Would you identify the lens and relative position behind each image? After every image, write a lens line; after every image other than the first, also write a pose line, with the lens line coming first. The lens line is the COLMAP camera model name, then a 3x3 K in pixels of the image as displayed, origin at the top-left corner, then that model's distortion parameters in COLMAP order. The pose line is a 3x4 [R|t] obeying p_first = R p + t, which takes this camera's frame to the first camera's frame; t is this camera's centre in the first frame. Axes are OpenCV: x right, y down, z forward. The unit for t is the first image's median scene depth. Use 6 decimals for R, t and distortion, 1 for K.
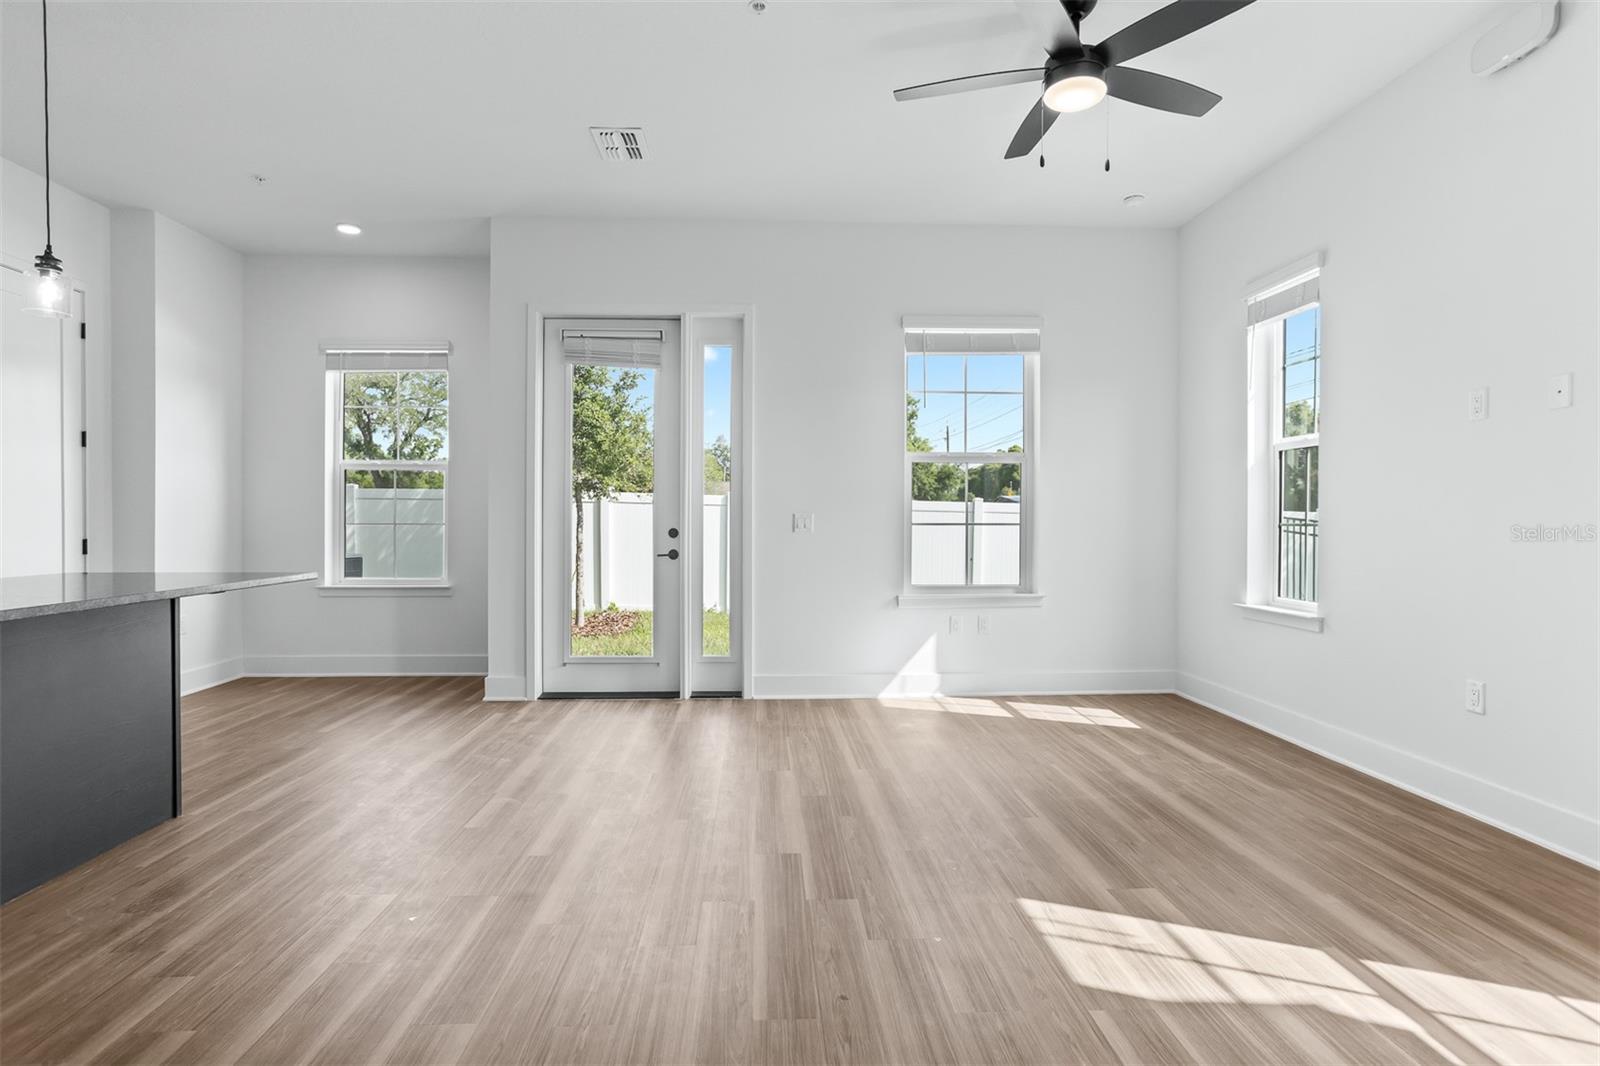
lens RADIAL K [[812.1, 0, 809.2], [0, 812.1, 532.1], [0, 0, 1]] dist [-0.030470, 0.013985]
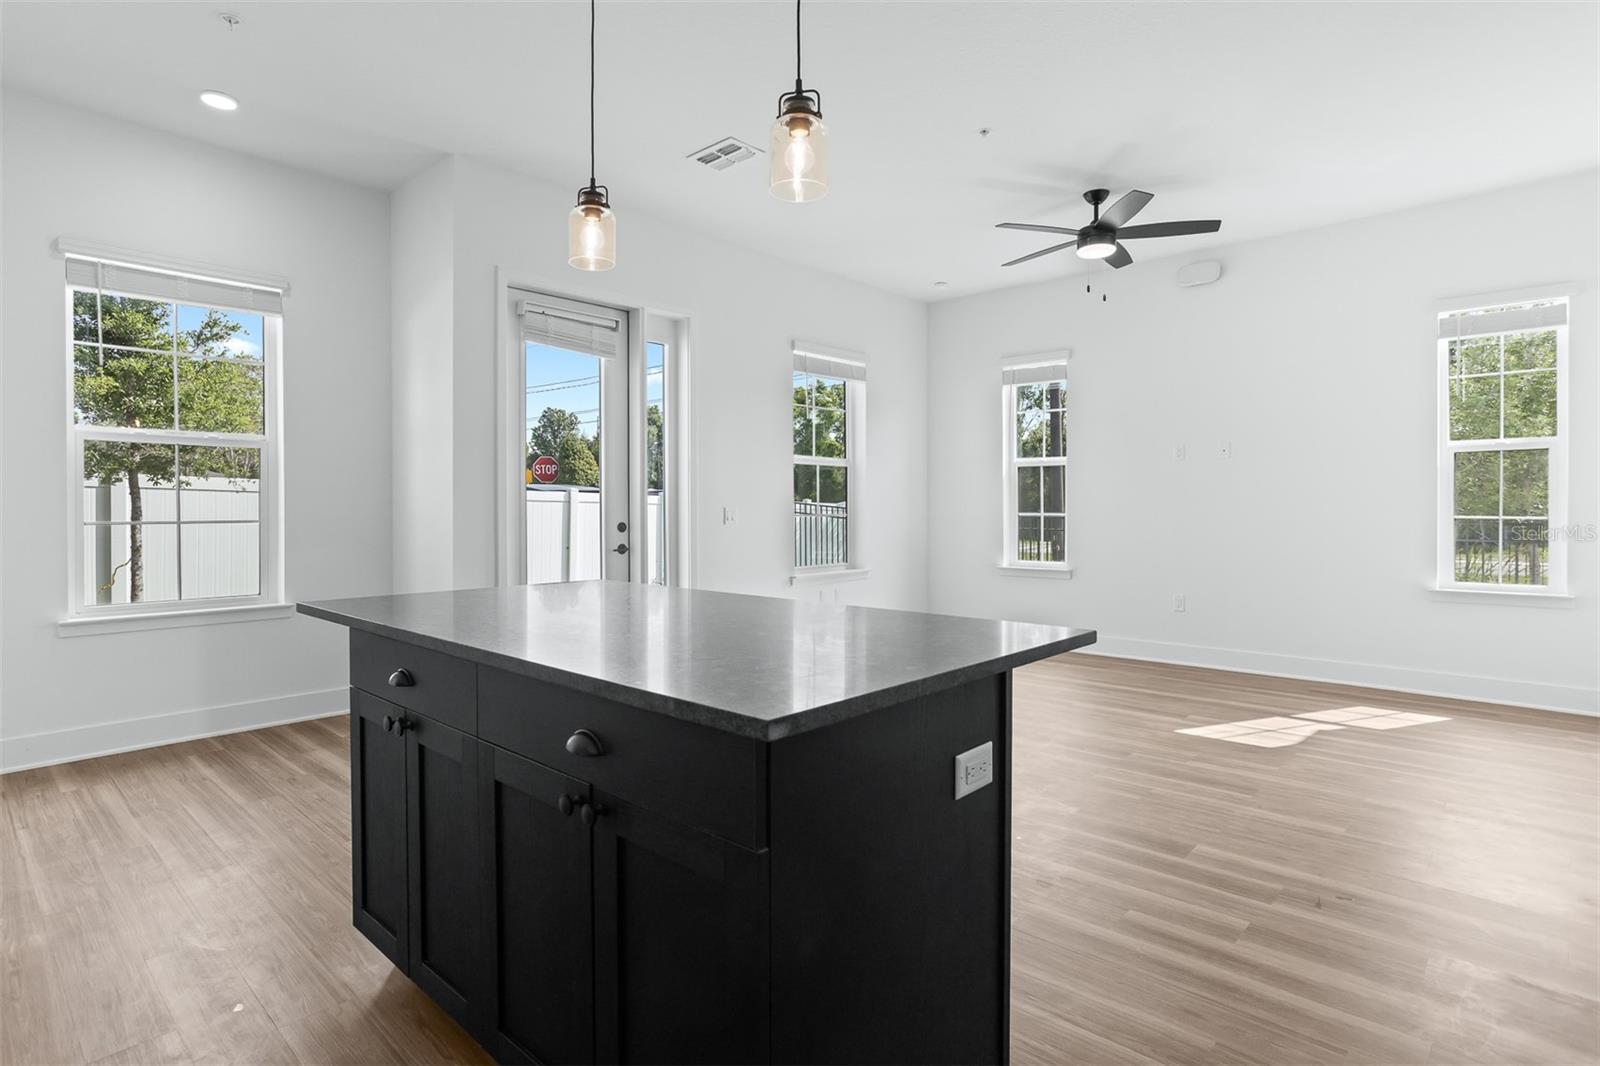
lens RADIAL K [[812.1, 0, 828.9], [0, 812.1, 509.0], [0, 0, 1]] dist [-0.030470, 0.013985]
pose [[0.700630, -0.004082, 0.713513, -0.904148], [0.011896, 0.999911, -0.005960, -0.015783], [-0.713426, 0.012664, 0.700616, 0.182562]]
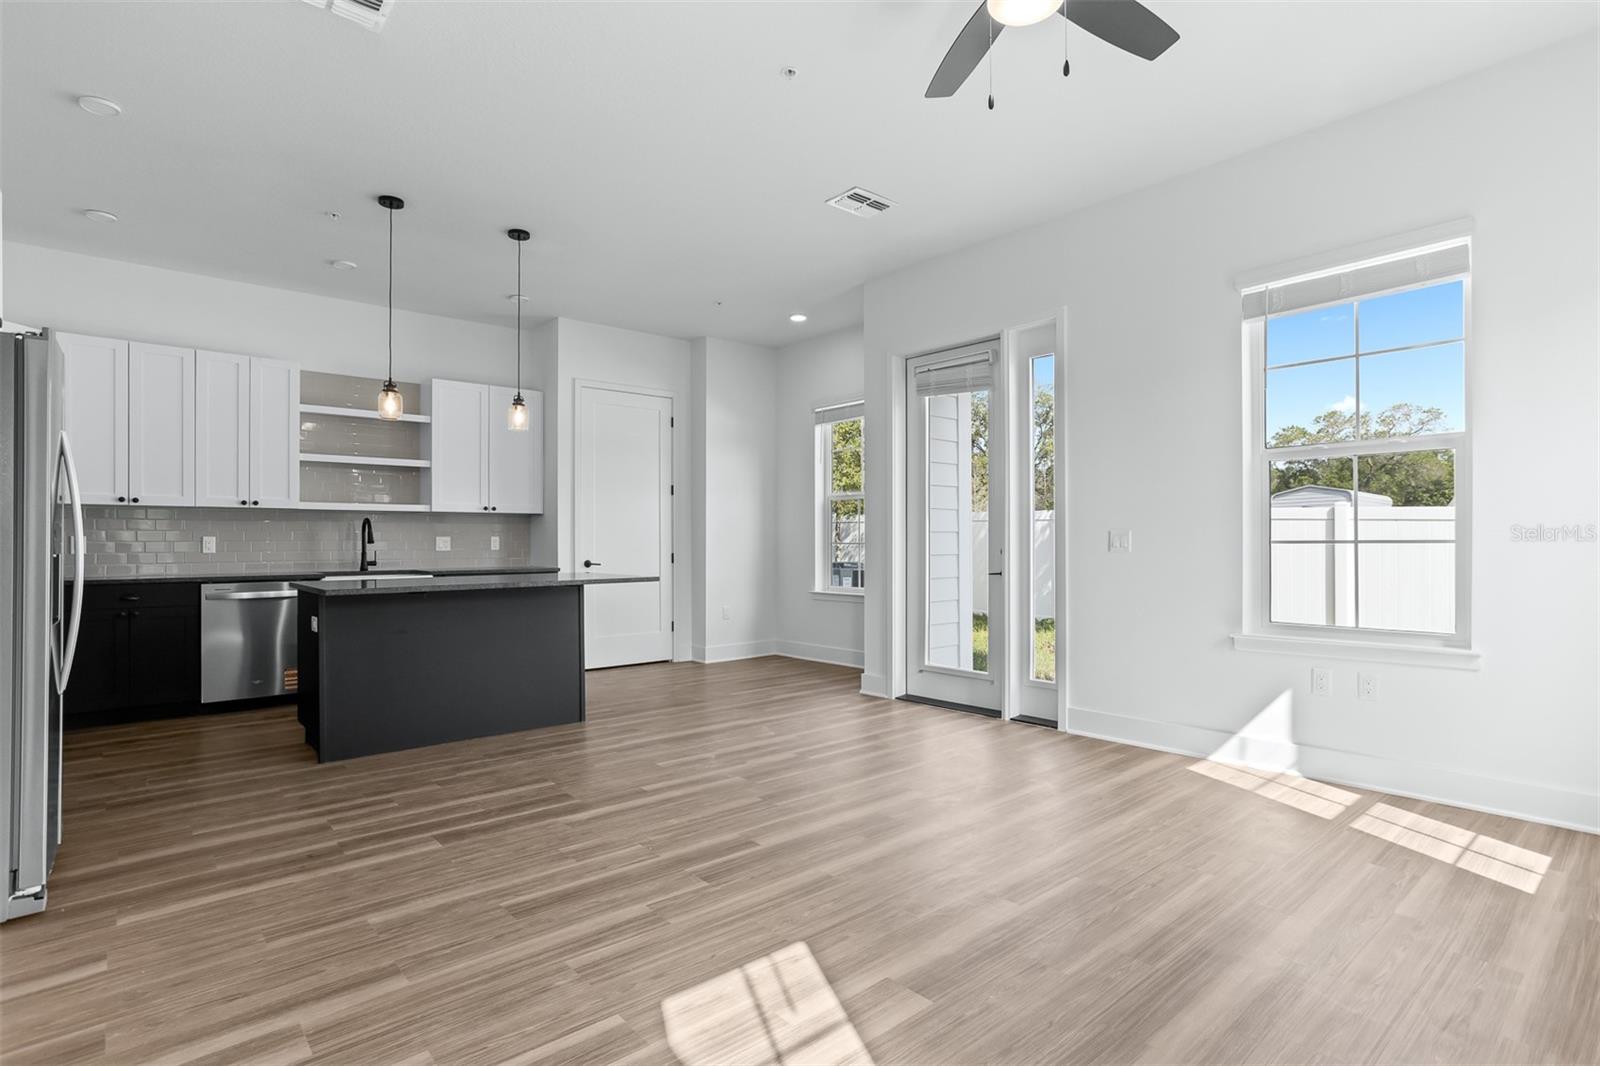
lens RADIAL K [[812.1, 0, 773.4], [0, 812.1, 540.6], [0, 0, 1]] dist [-0.030470, 0.013985]
pose [[0.597803, -0.004481, -0.801631, 0.612639], [0.002036, 0.999990, -0.004072, -0.012299], [0.801641, 0.000802, 0.597806, 0.240372]]
